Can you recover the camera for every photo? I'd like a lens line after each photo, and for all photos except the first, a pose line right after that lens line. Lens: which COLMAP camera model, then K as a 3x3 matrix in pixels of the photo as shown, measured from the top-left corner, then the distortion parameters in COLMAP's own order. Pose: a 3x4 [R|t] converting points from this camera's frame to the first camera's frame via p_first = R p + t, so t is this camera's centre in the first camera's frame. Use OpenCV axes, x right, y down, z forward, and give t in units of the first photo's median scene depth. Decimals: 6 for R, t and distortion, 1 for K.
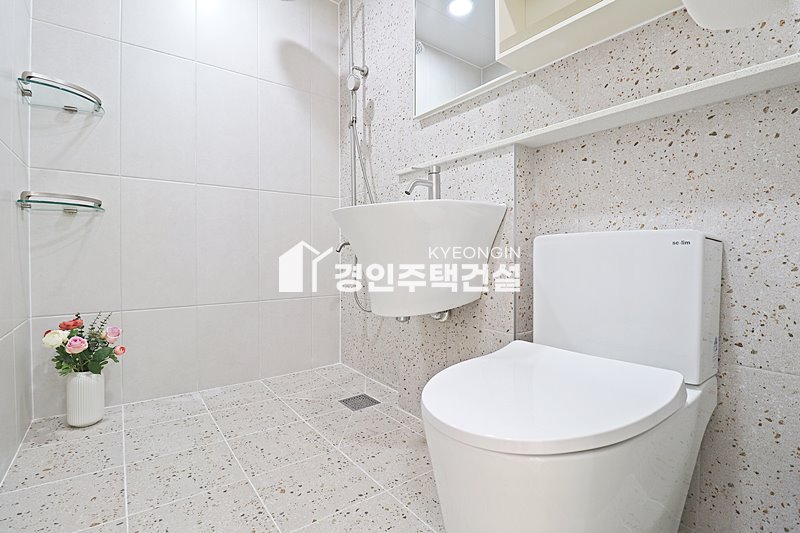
lens RADIAL K [[370.7, 0, 398.5], [0, 370.7, 263.8], [0, 0, 1]] dist [-0.004905, -0.009475]
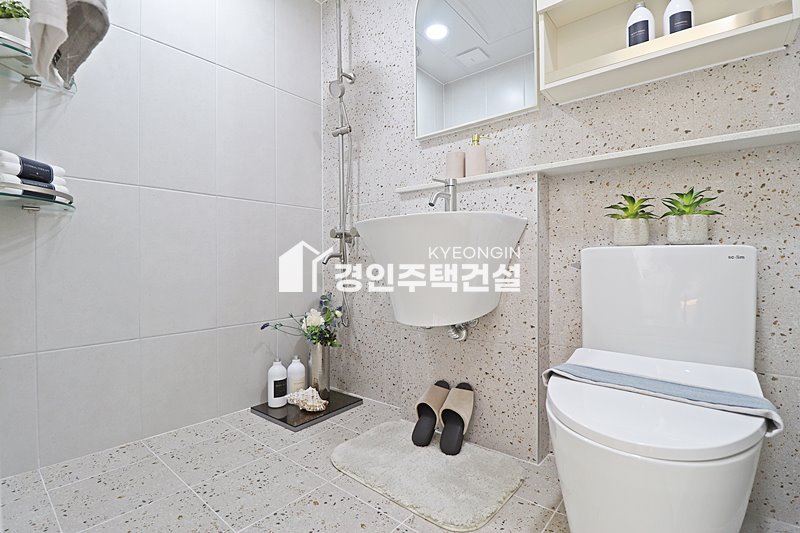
lens RADIAL K [[370.7, 0, 402.8], [0, 370.7, 264.7], [0, 0, 1]] dist [-0.004905, -0.009475]
pose [[0.958838, -0.003714, 0.283930, -0.352496], [0.005644, 0.999966, -0.005978, -0.009978], [-0.283898, 0.007334, 0.958826, -0.010175]]
